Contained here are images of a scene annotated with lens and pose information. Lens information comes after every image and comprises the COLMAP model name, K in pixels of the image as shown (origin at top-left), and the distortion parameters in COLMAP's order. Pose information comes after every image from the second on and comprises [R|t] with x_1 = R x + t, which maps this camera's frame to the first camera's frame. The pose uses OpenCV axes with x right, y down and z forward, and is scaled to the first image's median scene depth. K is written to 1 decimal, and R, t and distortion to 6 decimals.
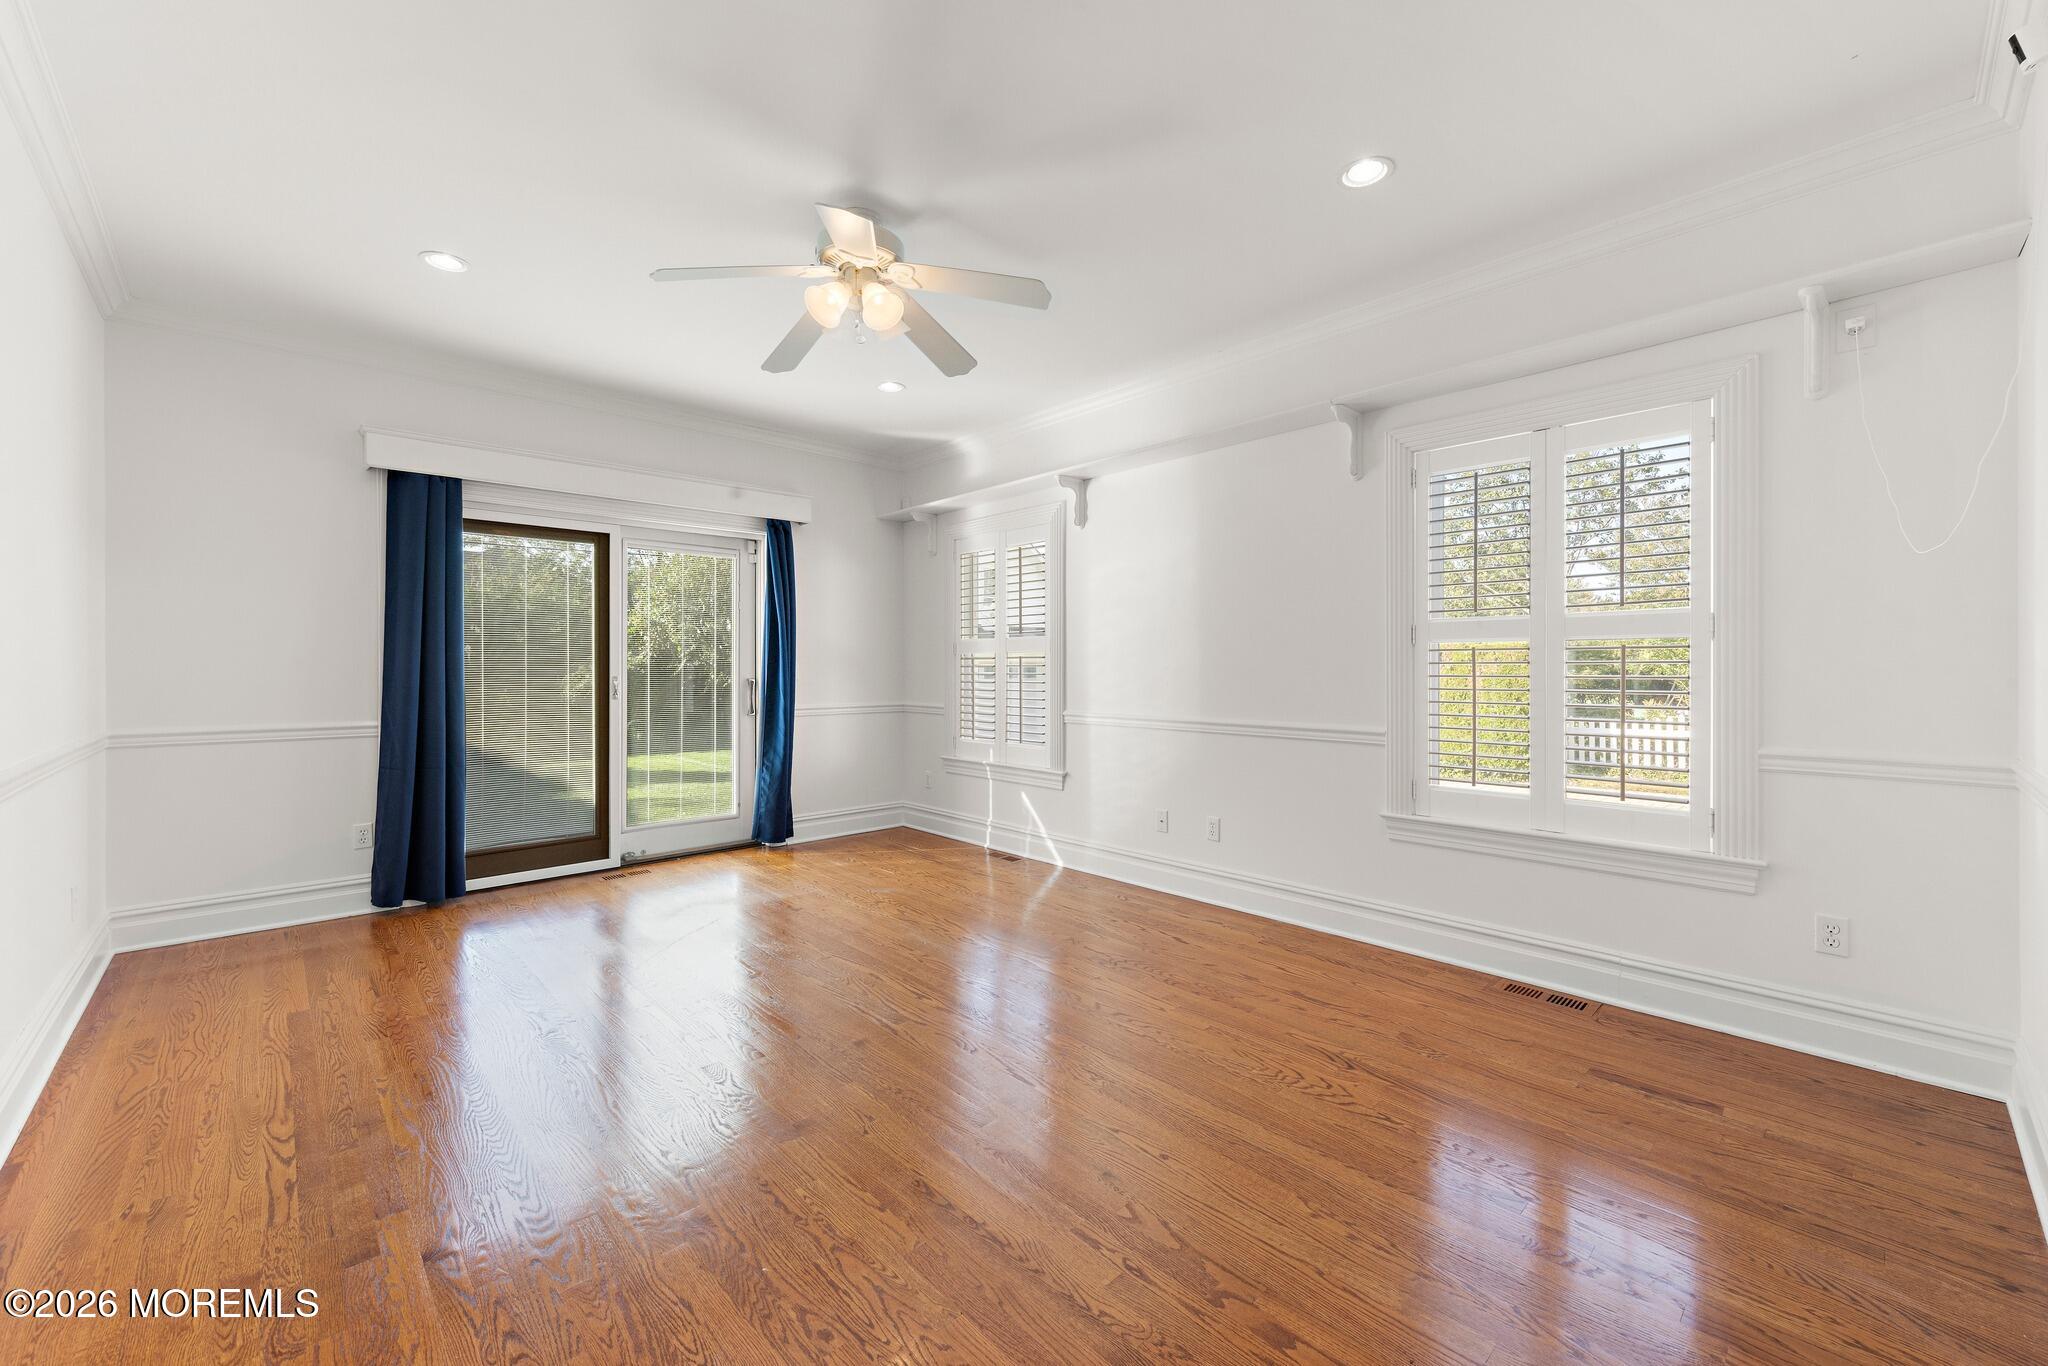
lens RADIAL K [[802.5, 0, 1021.3], [0, 802.5, 667.1], [0, 0, 1]] dist [-0.000724, 0.001101]
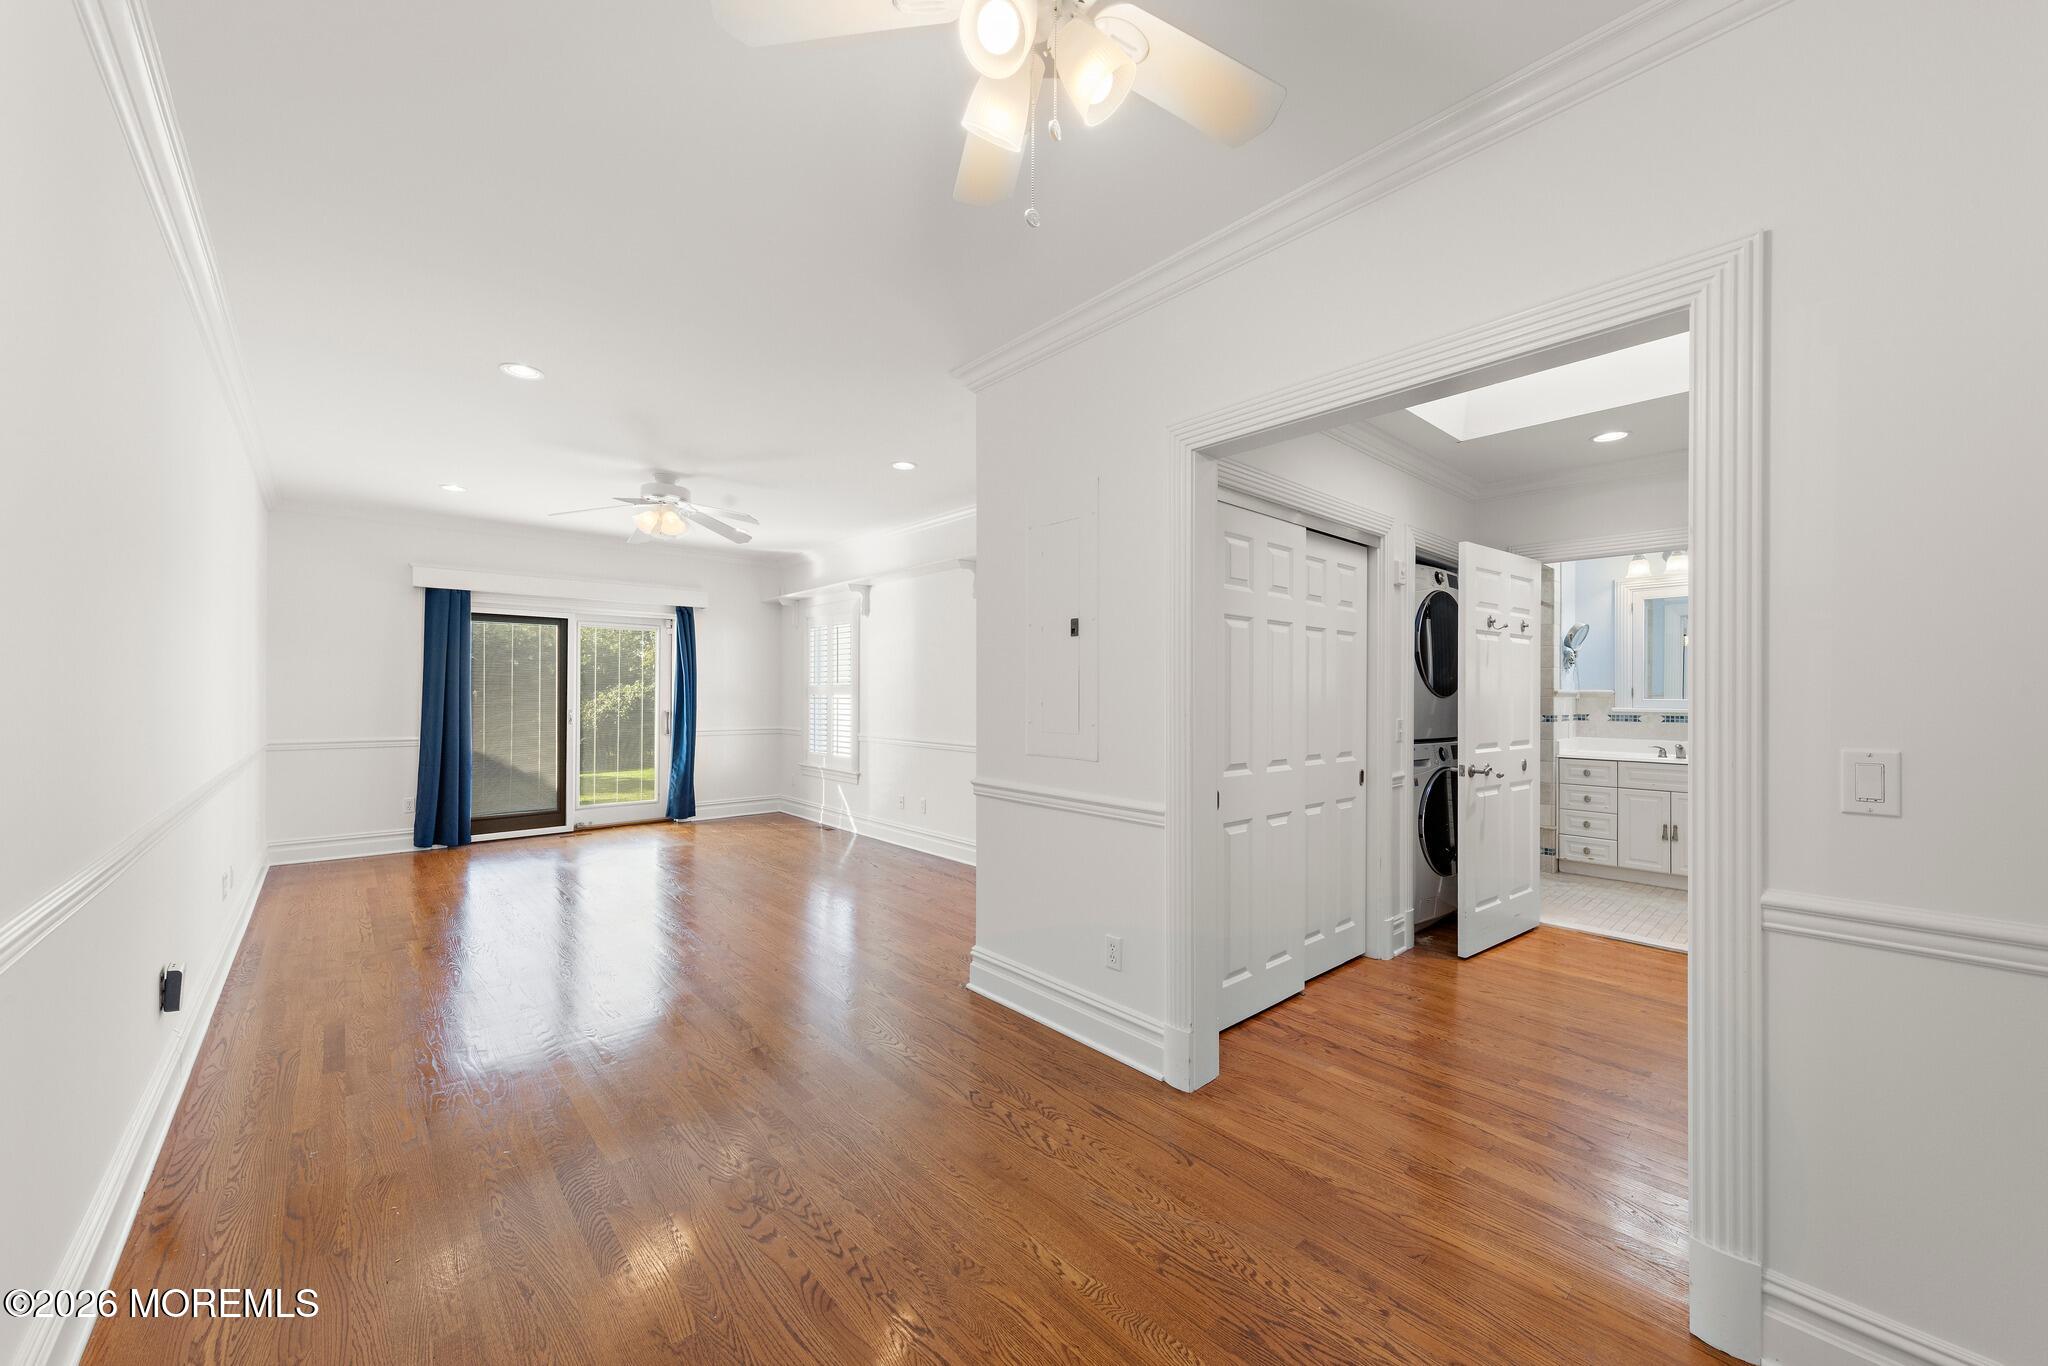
lens RADIAL K [[753.5, 0, 1025.0], [0, 753.5, 691.3], [0, 0, 1]] dist [0.005441, -0.000825]
pose [[0.999887, 0.005400, -0.014057, 0.407910], [-0.005455, 0.999977, -0.003910, -0.023956], [0.014035, 0.003986, 0.999894, -0.470773]]
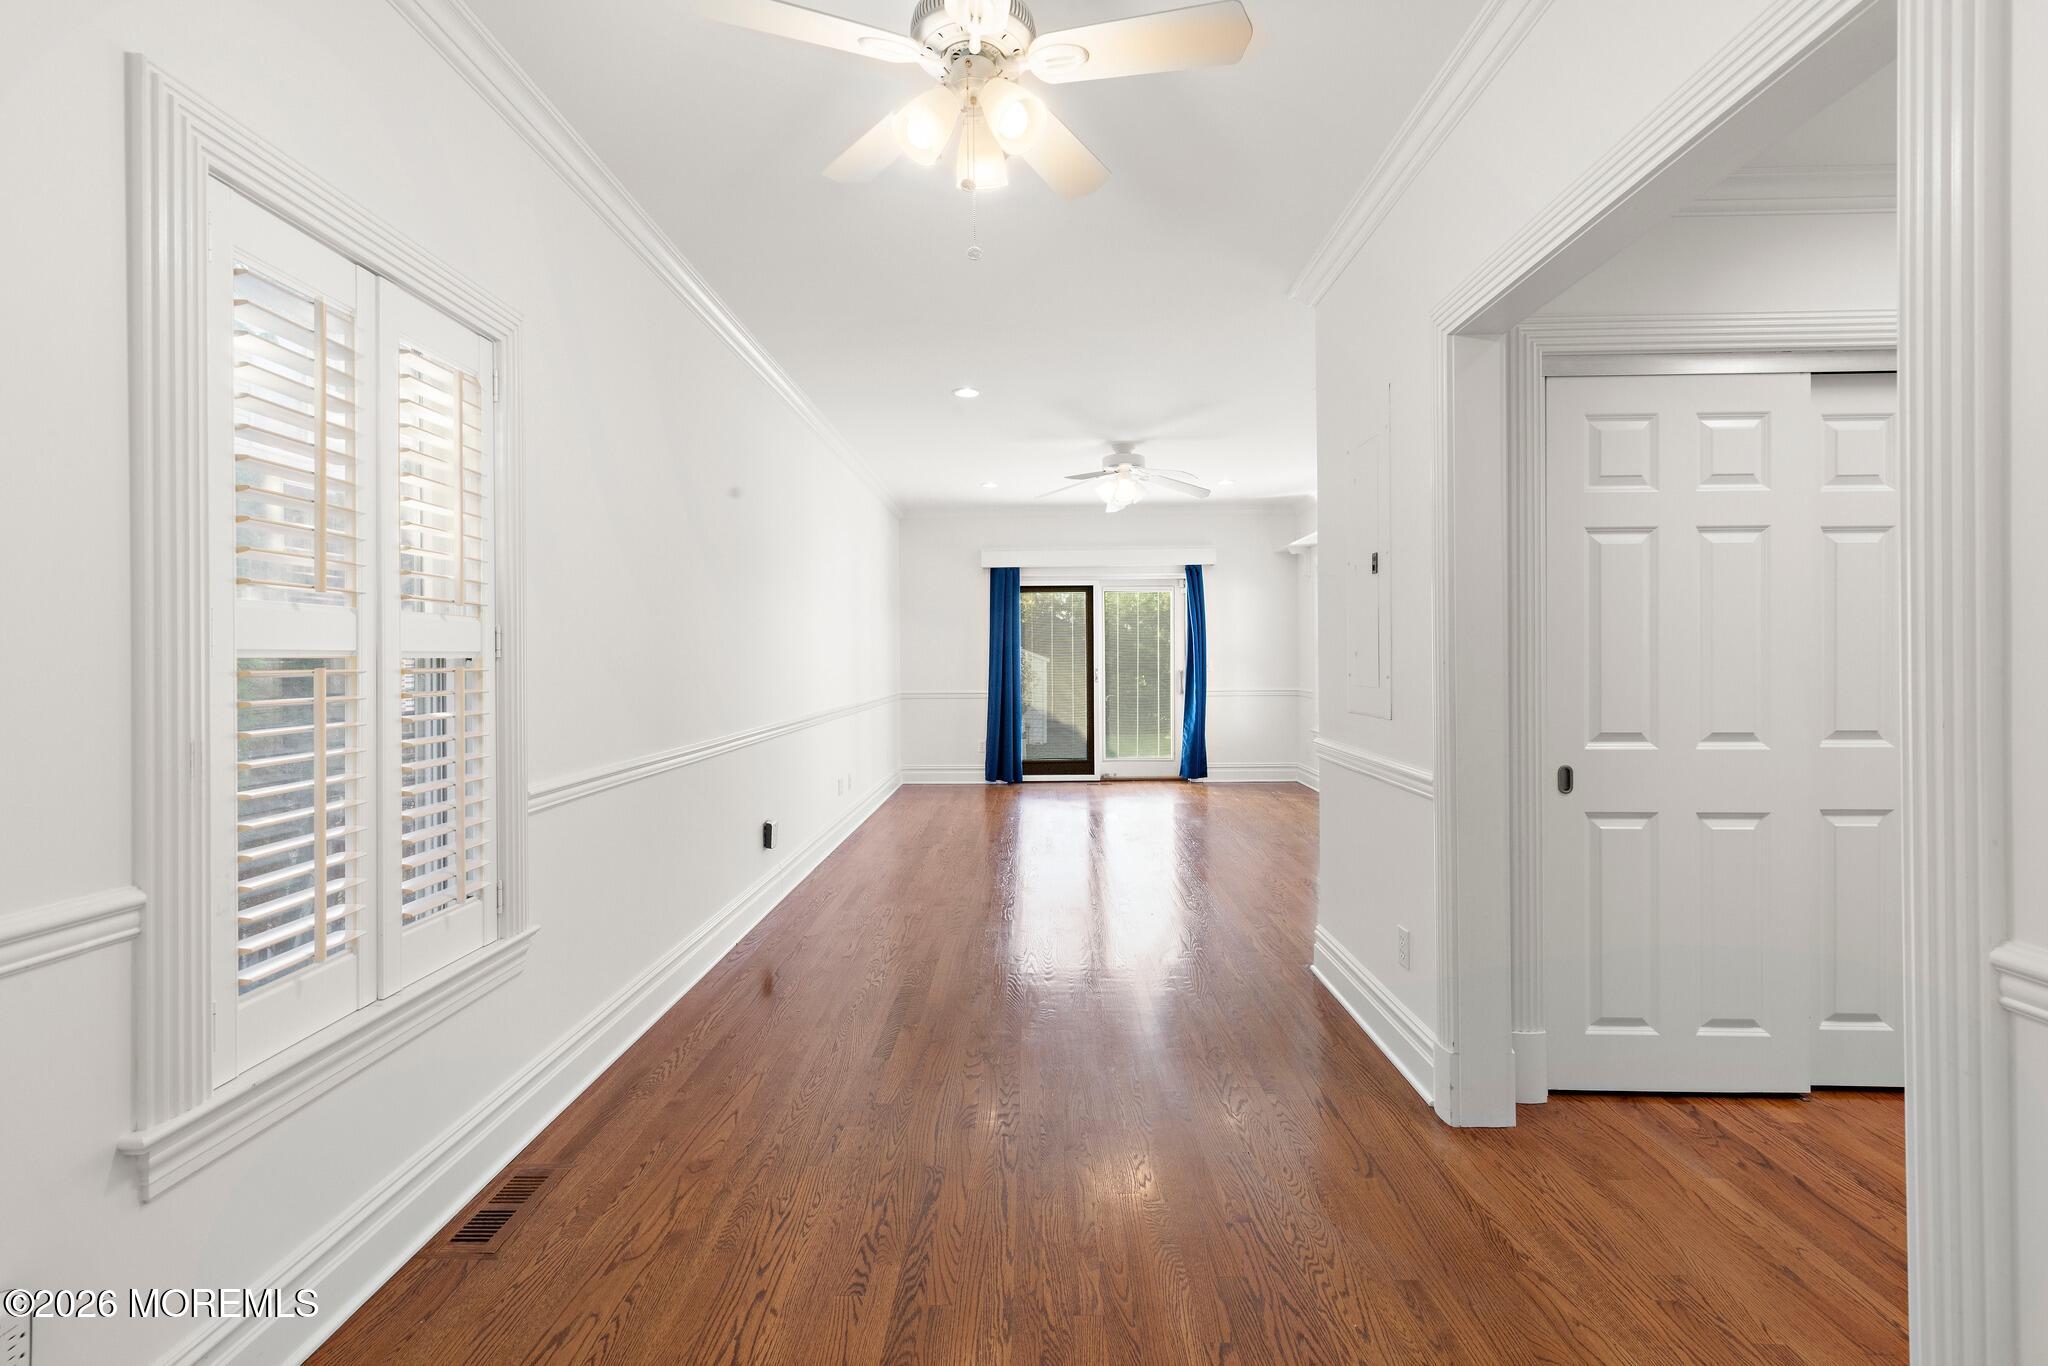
lens RADIAL K [[861.4, 0, 1001.7], [0, 861.4, 659.8], [0, 0, 1]] dist [0.003814, 0.000220]
pose [[0.722577, -0.001792, -0.691288, 0.623926], [0.006459, 0.999970, 0.004158, -0.017044], [0.691260, -0.007469, 0.722567, -0.470813]]
